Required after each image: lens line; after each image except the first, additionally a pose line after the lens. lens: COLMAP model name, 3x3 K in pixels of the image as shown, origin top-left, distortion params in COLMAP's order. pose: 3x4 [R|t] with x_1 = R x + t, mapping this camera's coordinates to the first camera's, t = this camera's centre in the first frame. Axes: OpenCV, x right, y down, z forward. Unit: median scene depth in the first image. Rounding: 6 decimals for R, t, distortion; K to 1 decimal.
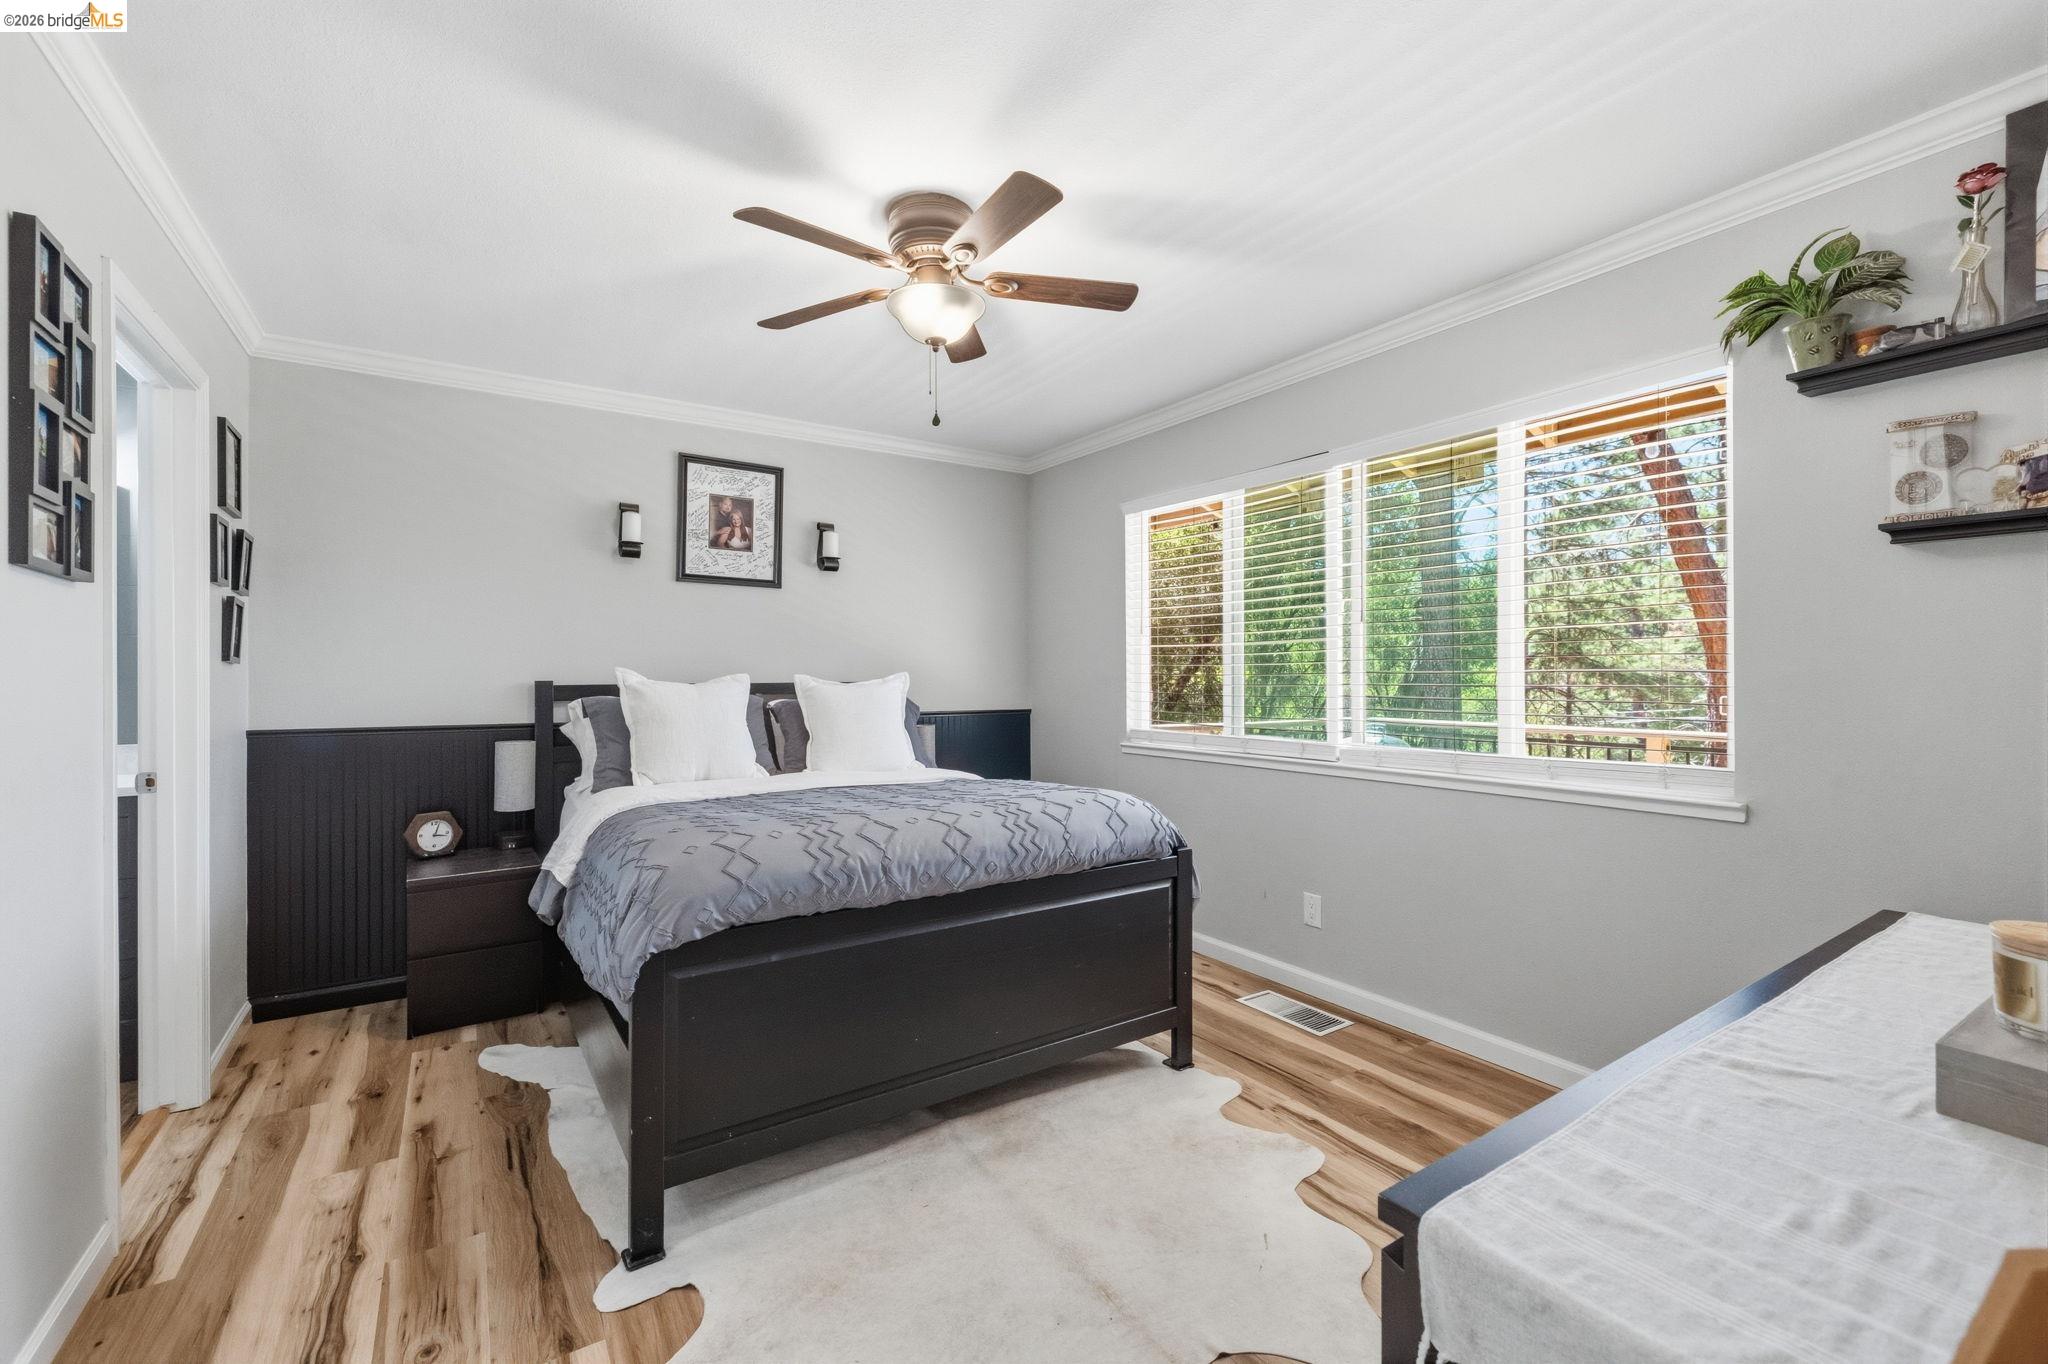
lens RADIAL K [[869.5, 0, 1024.0], [0, 869.5, 682.0], [0, 0, 1]] dist [0.000078, -0.000123]
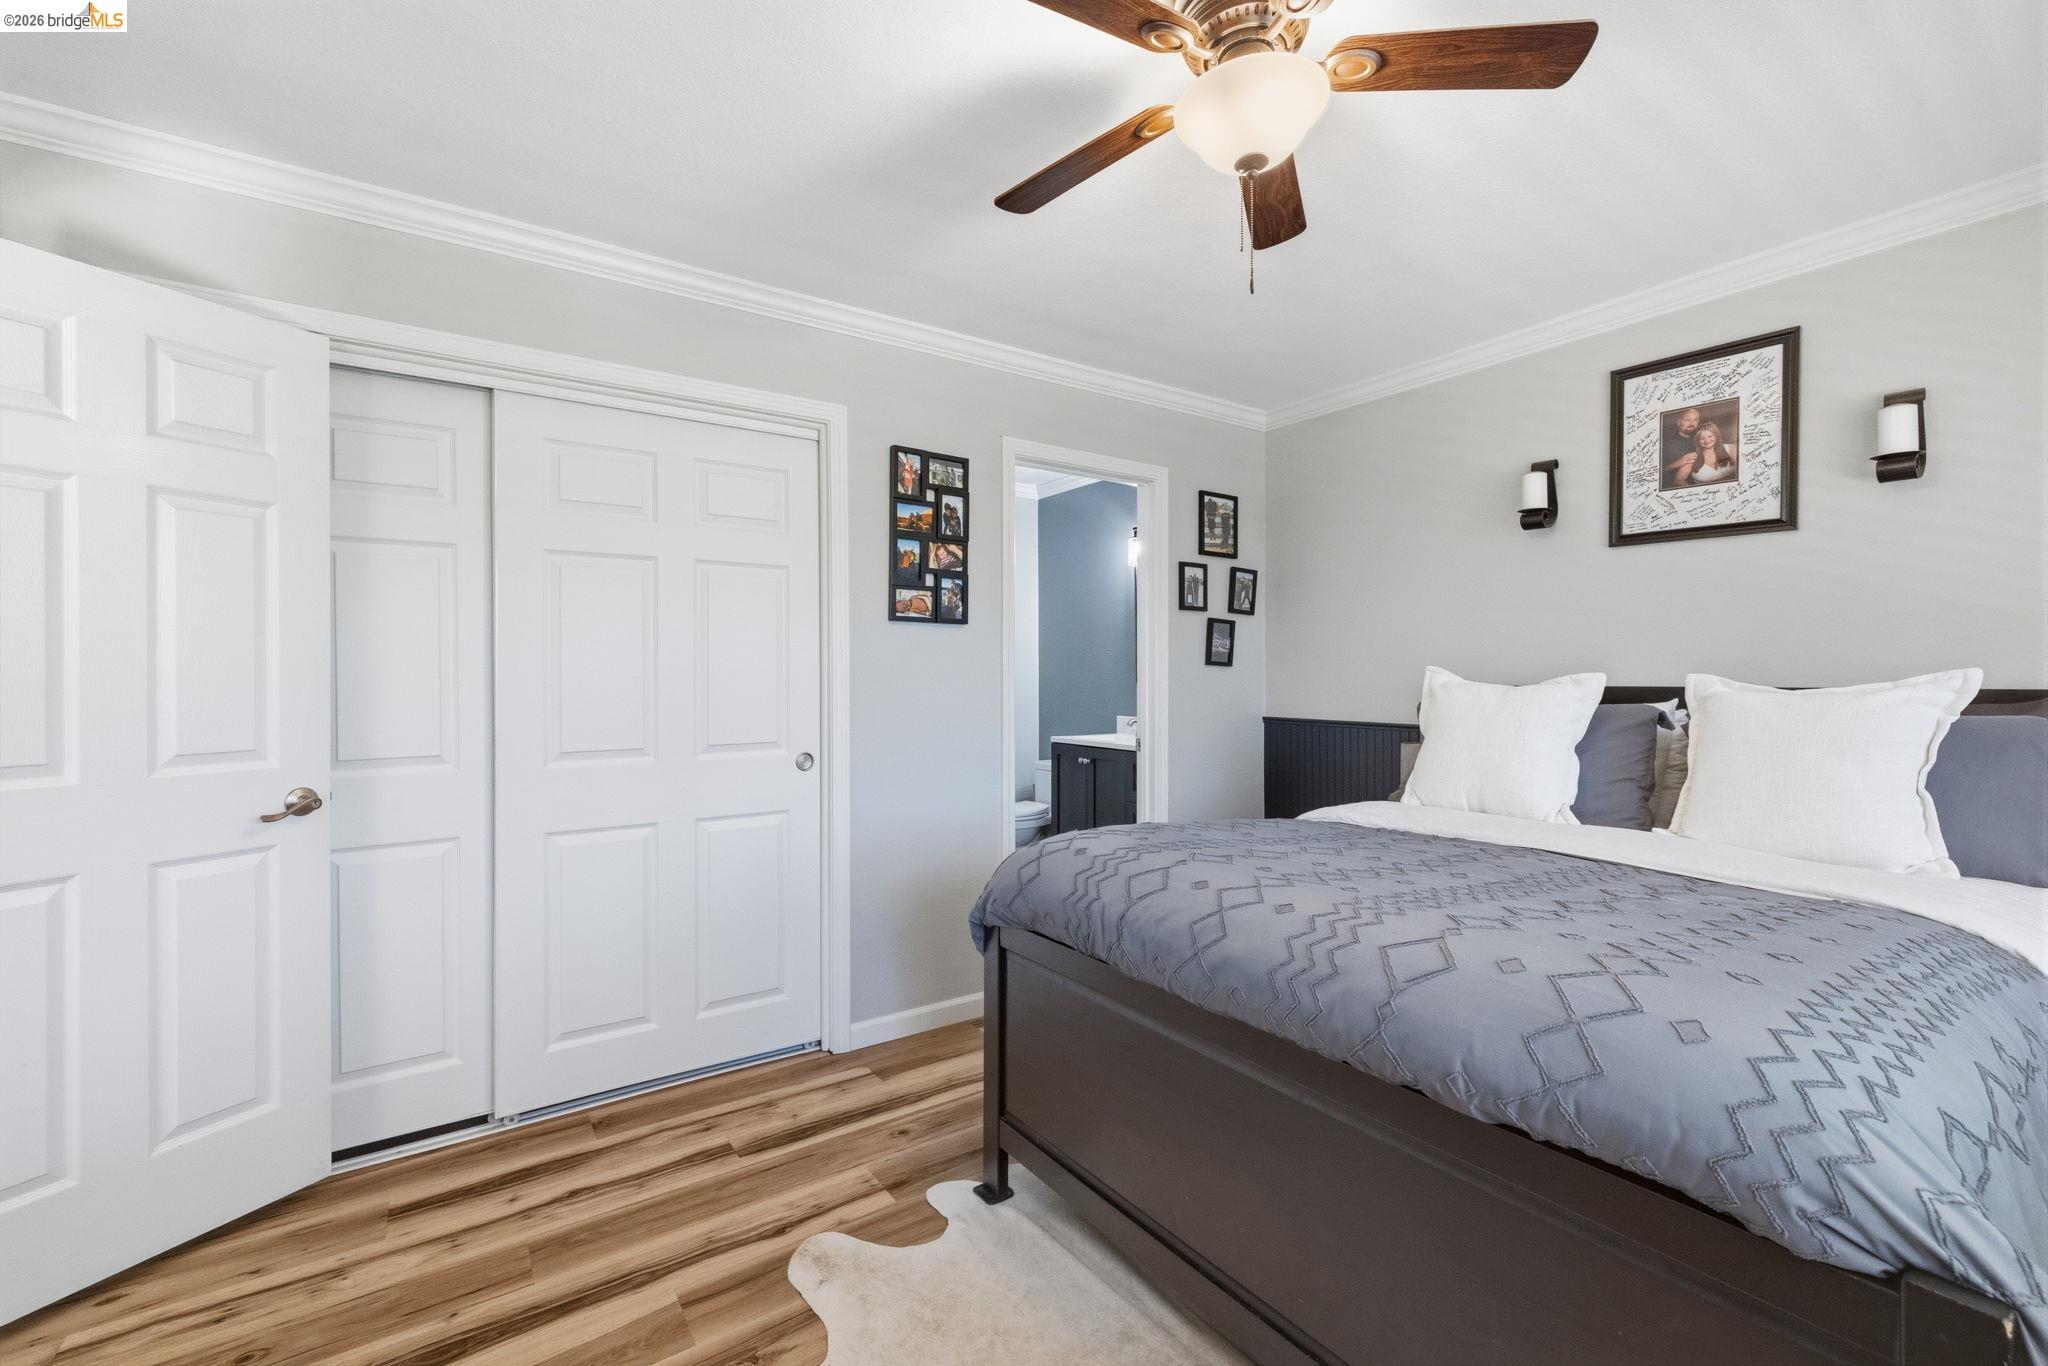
lens RADIAL K [[869.5, 0, 1024.0], [0, 869.5, 683.0], [0, 0, 1]] dist [0.000078, -0.000123]
pose [[0.018165, 0.011313, -0.999771, 0.324273], [-0.007747, 0.999908, 0.011174, -0.005053], [0.999805, 0.007542, 0.018251, 0.482820]]
